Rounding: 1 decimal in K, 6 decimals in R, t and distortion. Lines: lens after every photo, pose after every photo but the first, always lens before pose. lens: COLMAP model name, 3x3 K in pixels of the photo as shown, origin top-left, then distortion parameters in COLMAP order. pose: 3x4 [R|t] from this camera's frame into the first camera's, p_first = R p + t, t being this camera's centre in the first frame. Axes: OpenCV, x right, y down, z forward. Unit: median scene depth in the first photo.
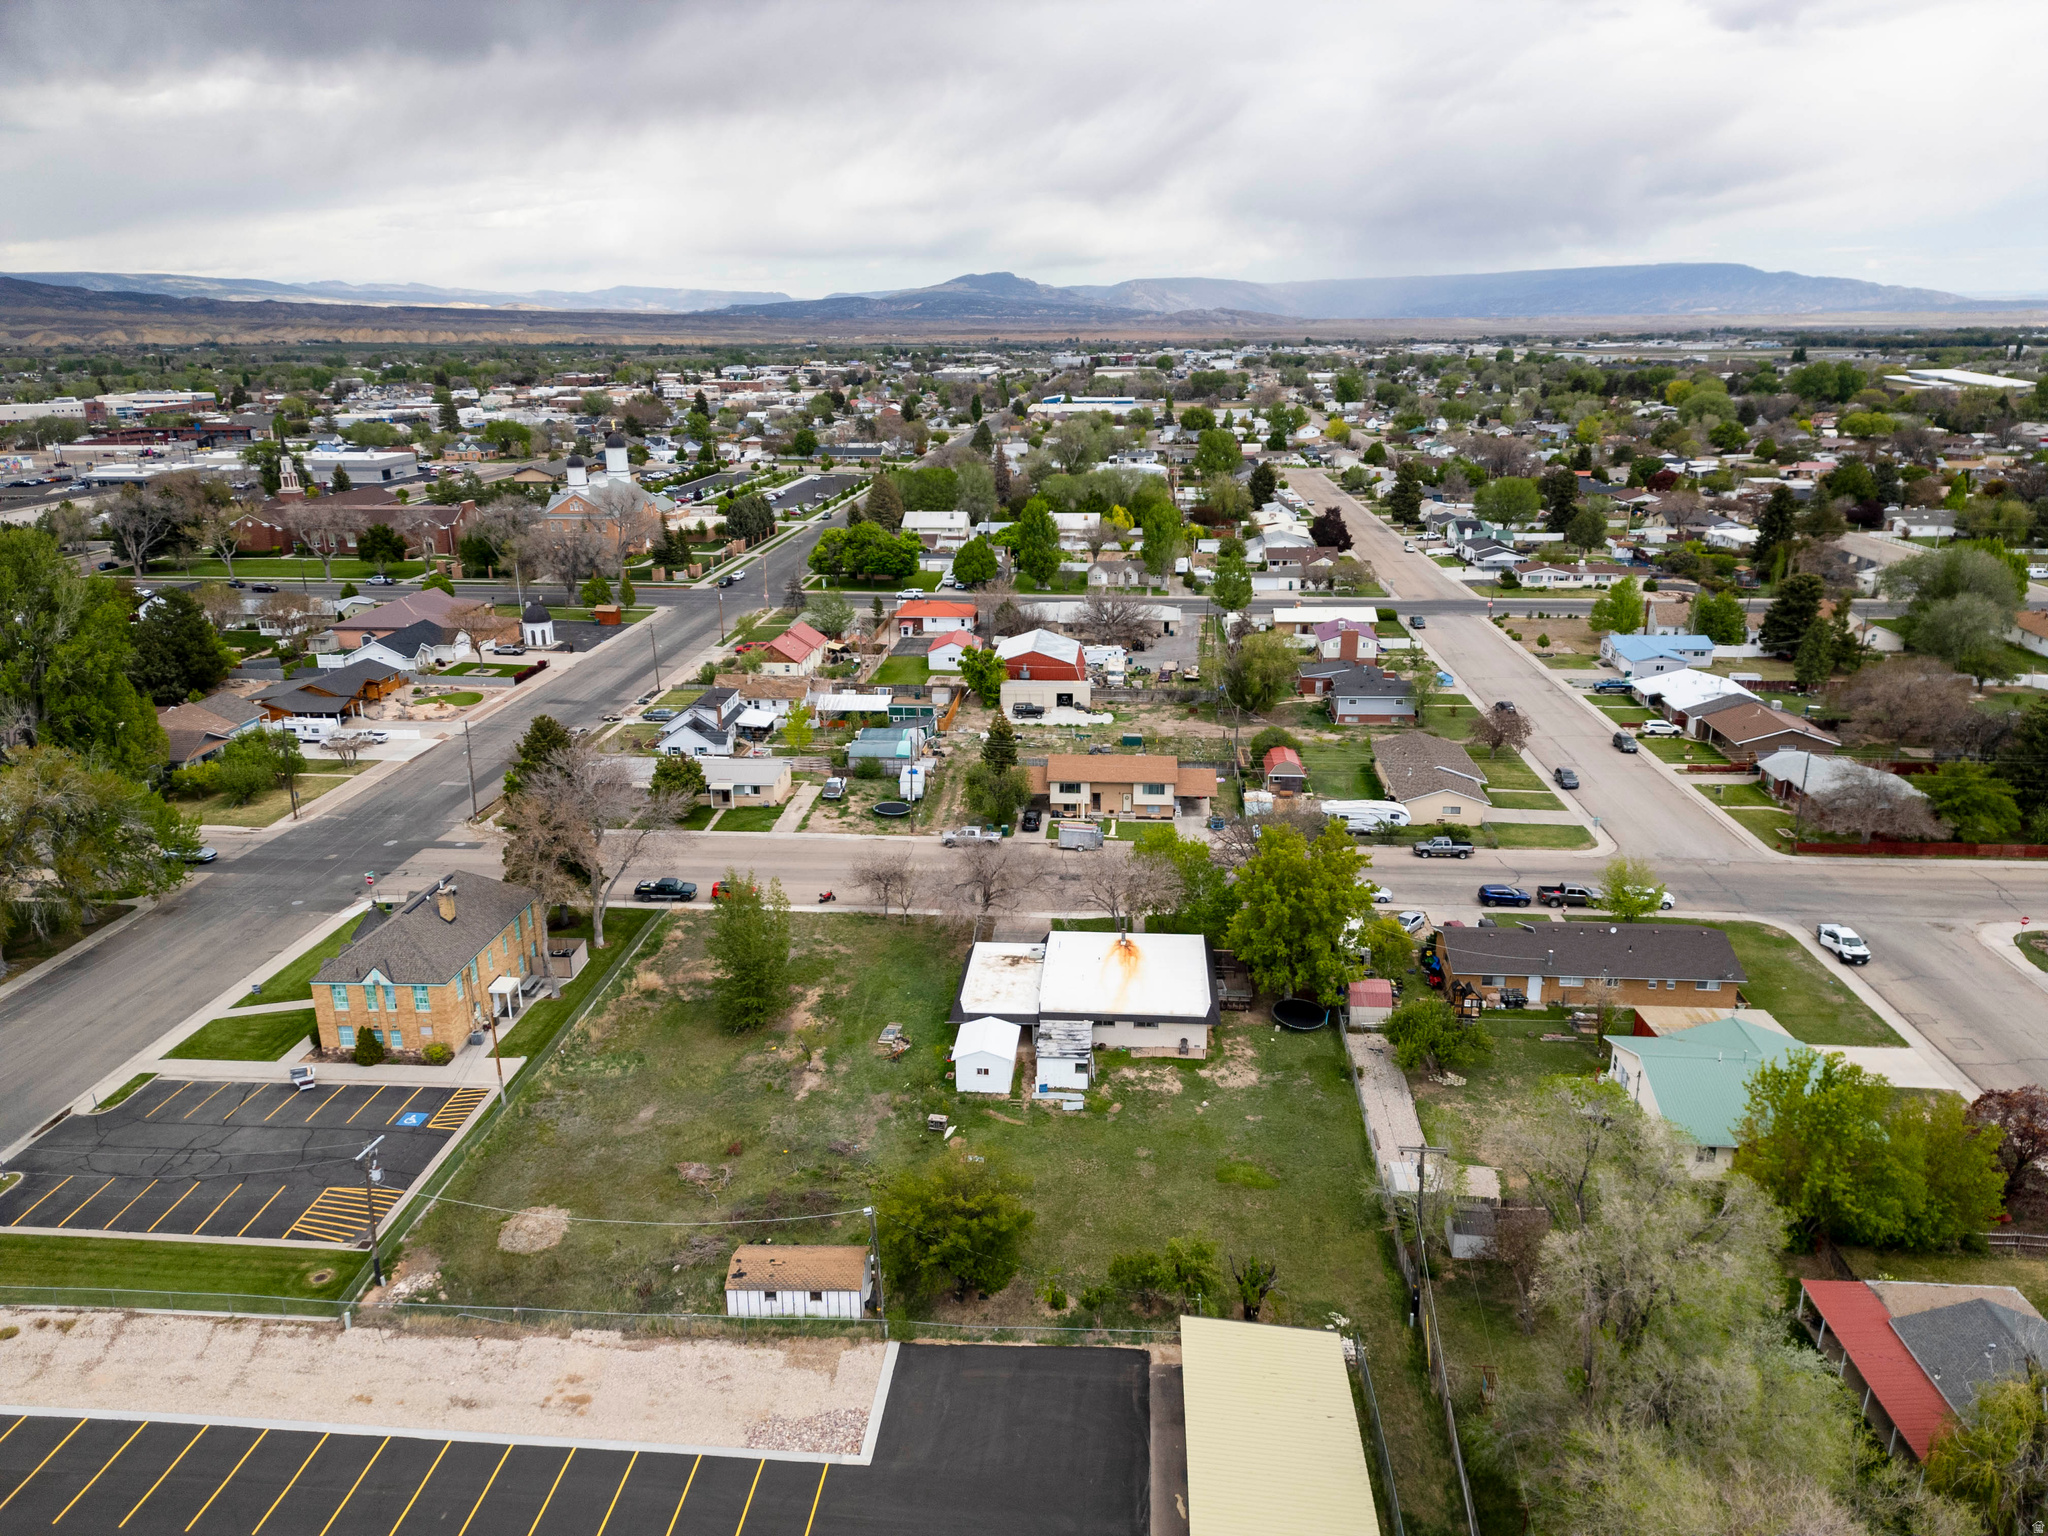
lens RADIAL K [[1428.4, 0, 1028.1], [0, 1428.4, 763.2], [0, 0, 1]] dist [0.085318, -0.088070]
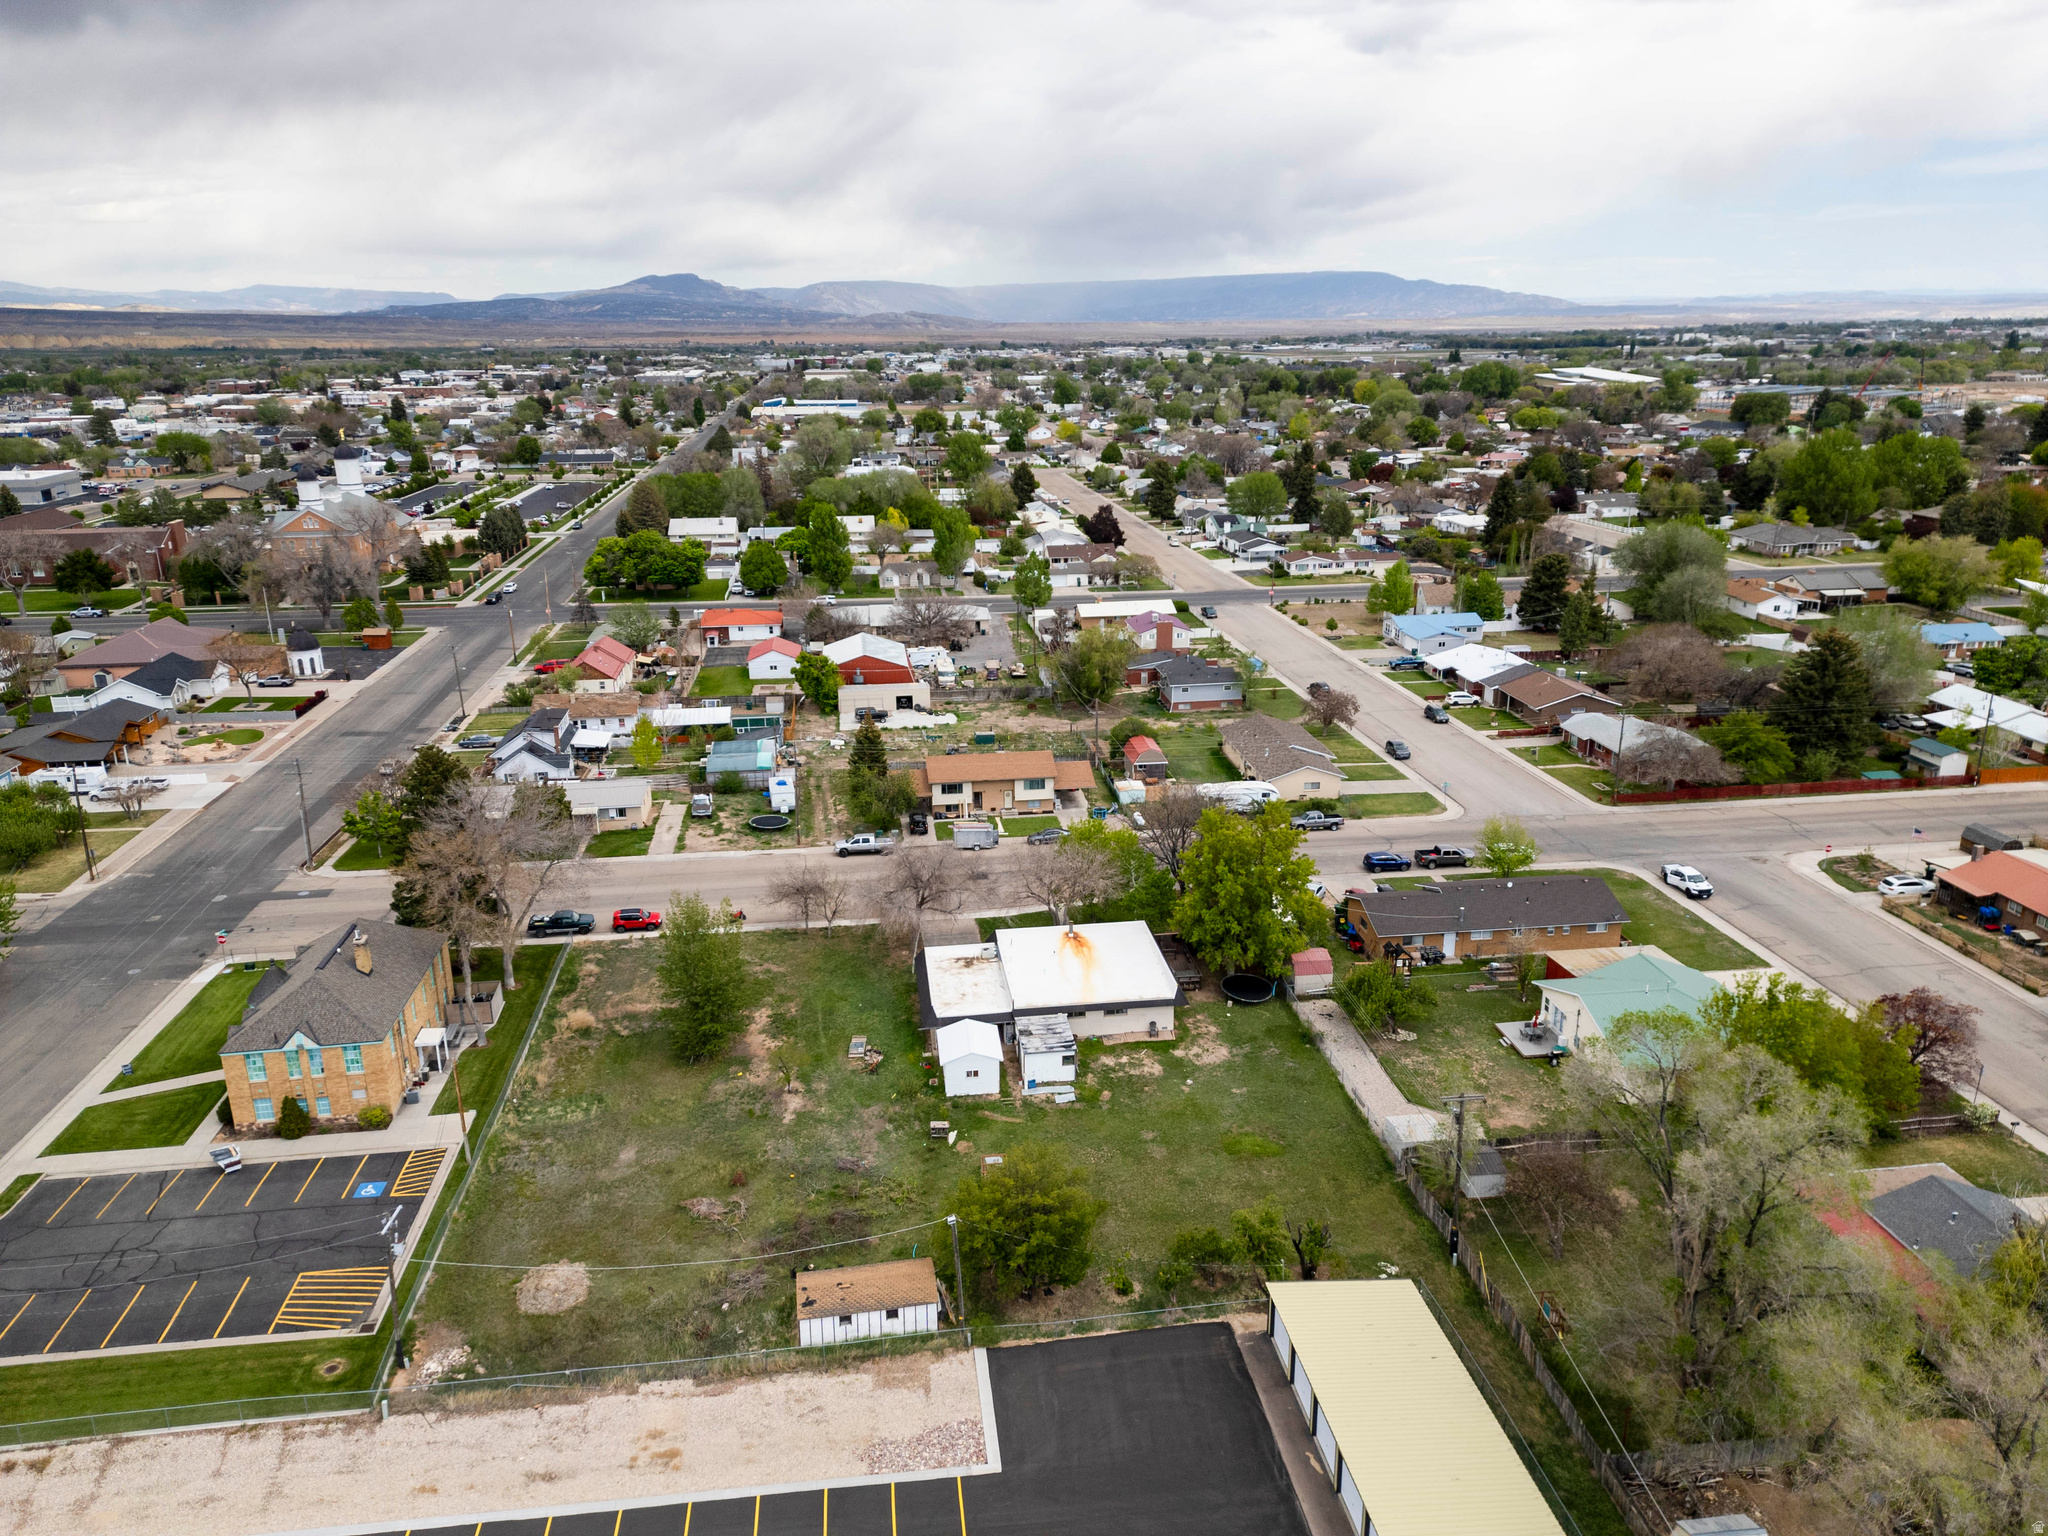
lens RADIAL K [[1428.4, 0, 1028.1], [0, 1428.4, 763.2], [0, 0, 1]] dist [0.085318, -0.088070]
pose [[0.979100, -0.061824, 0.193753, -0.114073], [0.062185, 0.998056, 0.004220, -0.001409], [-0.193637, 0.007917, 0.981041, 0.008673]]
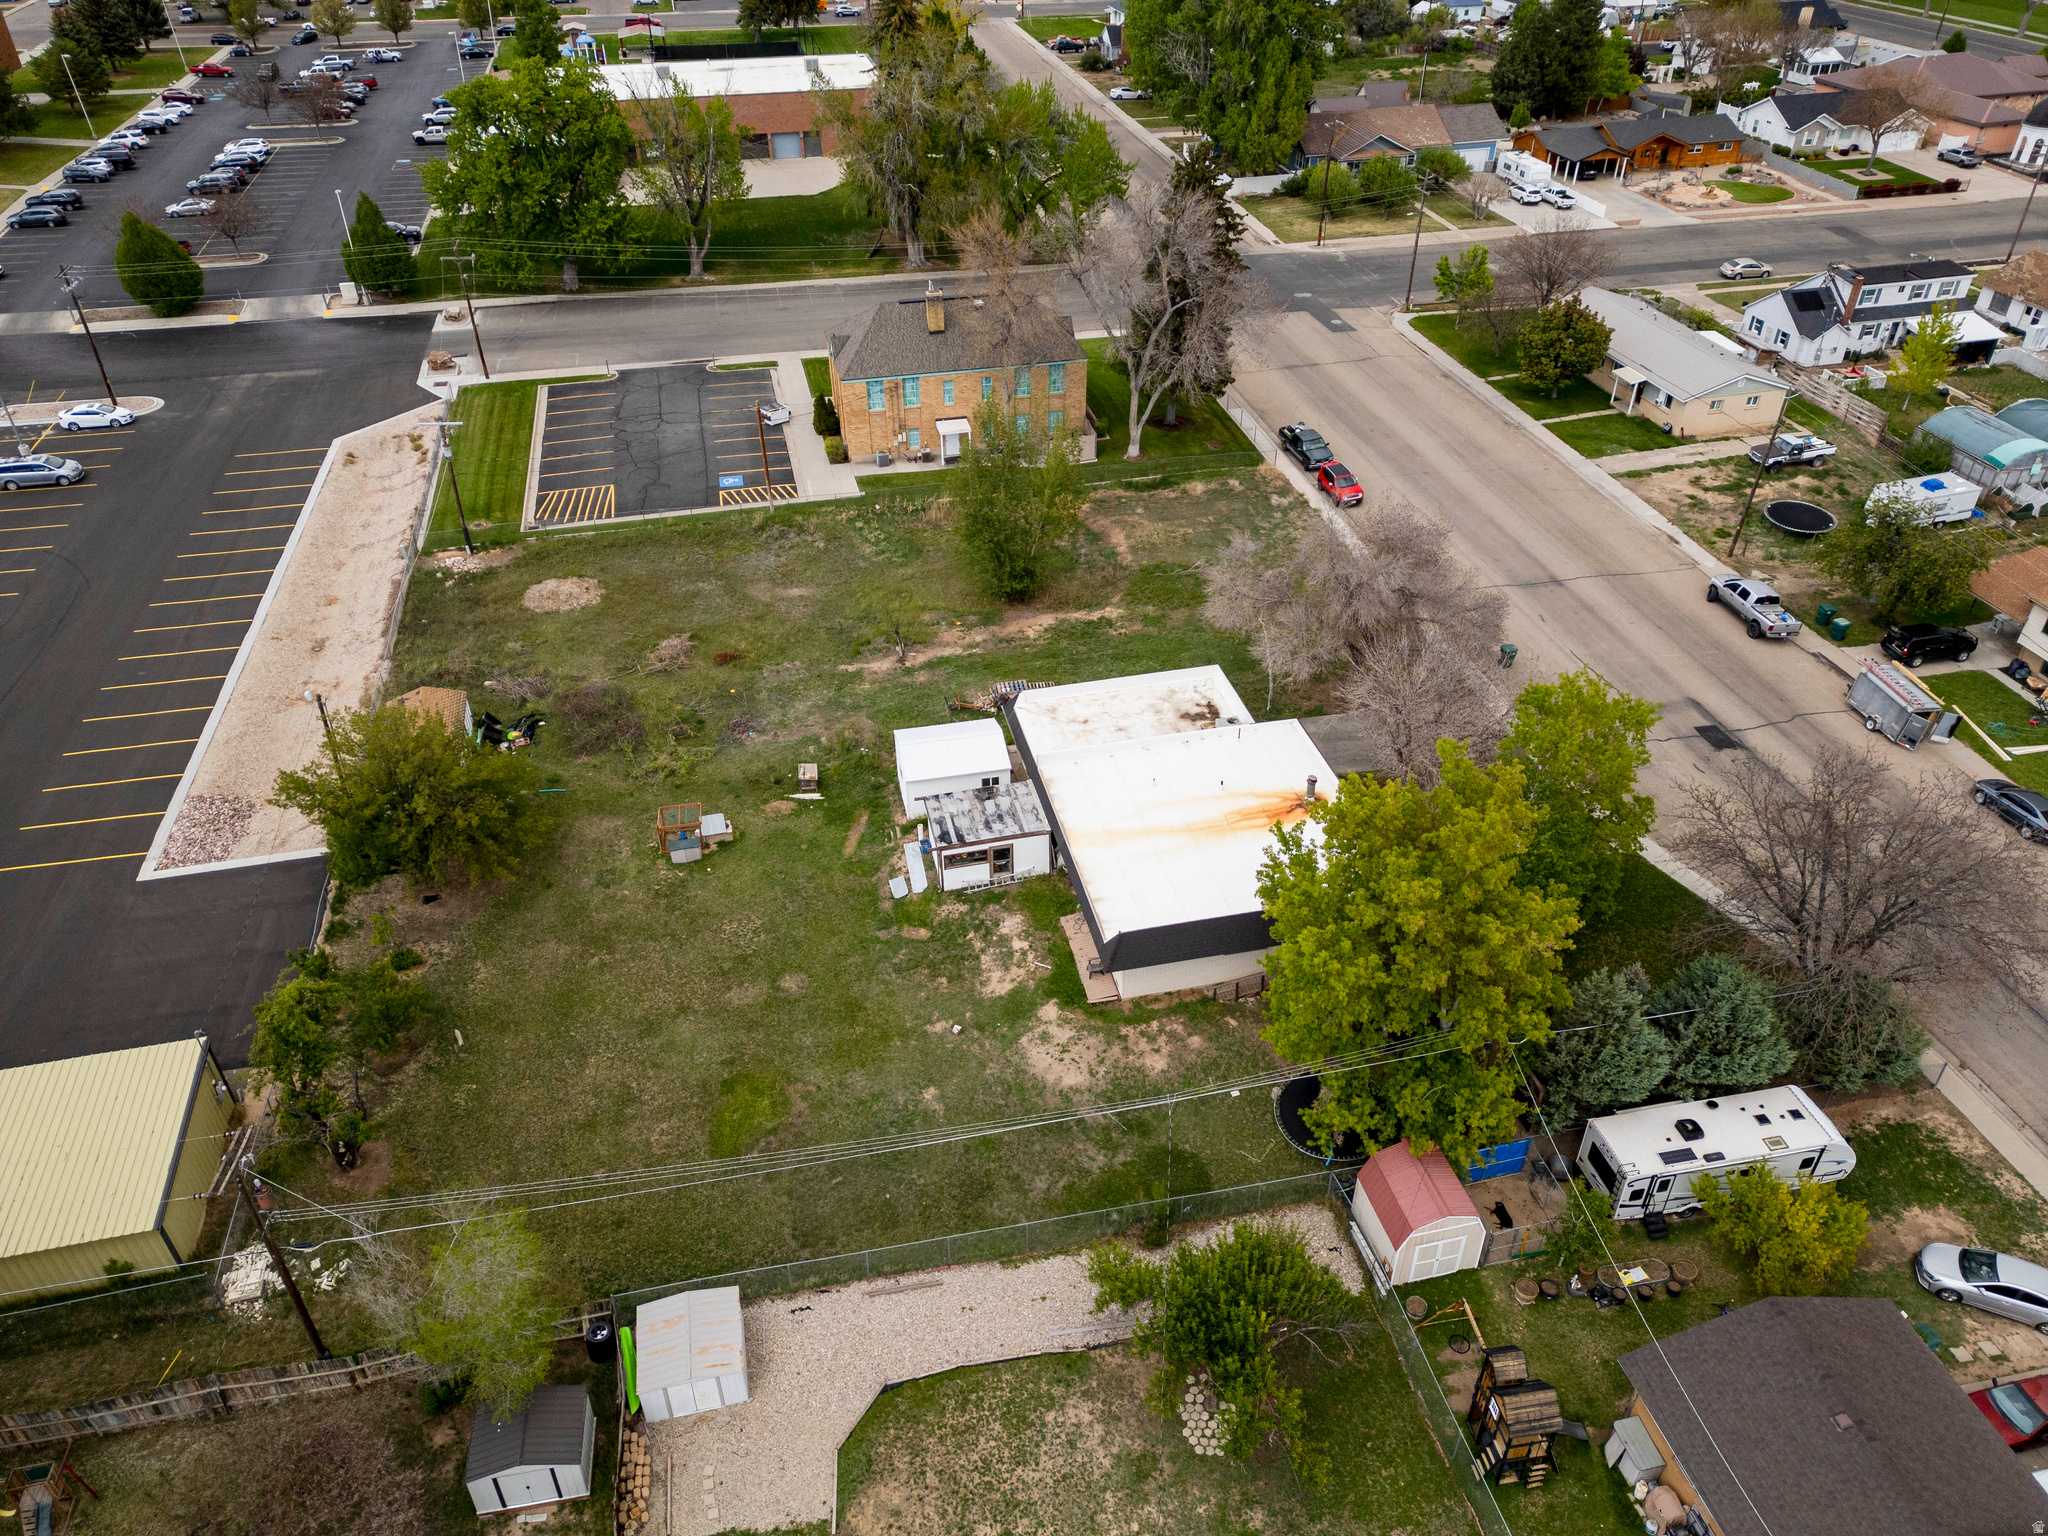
lens RADIAL K [[1421.7, 0, 1028.5], [0, 1421.7, 772.0], [0, 0, 1]] dist [0.081932, -0.076389]
pose [[0.290173, 0.563767, -0.773283, 0.335414], [-0.276942, 0.822944, 0.496050, -0.090172], [0.916025, 0.070214, 0.394927, 0.518784]]
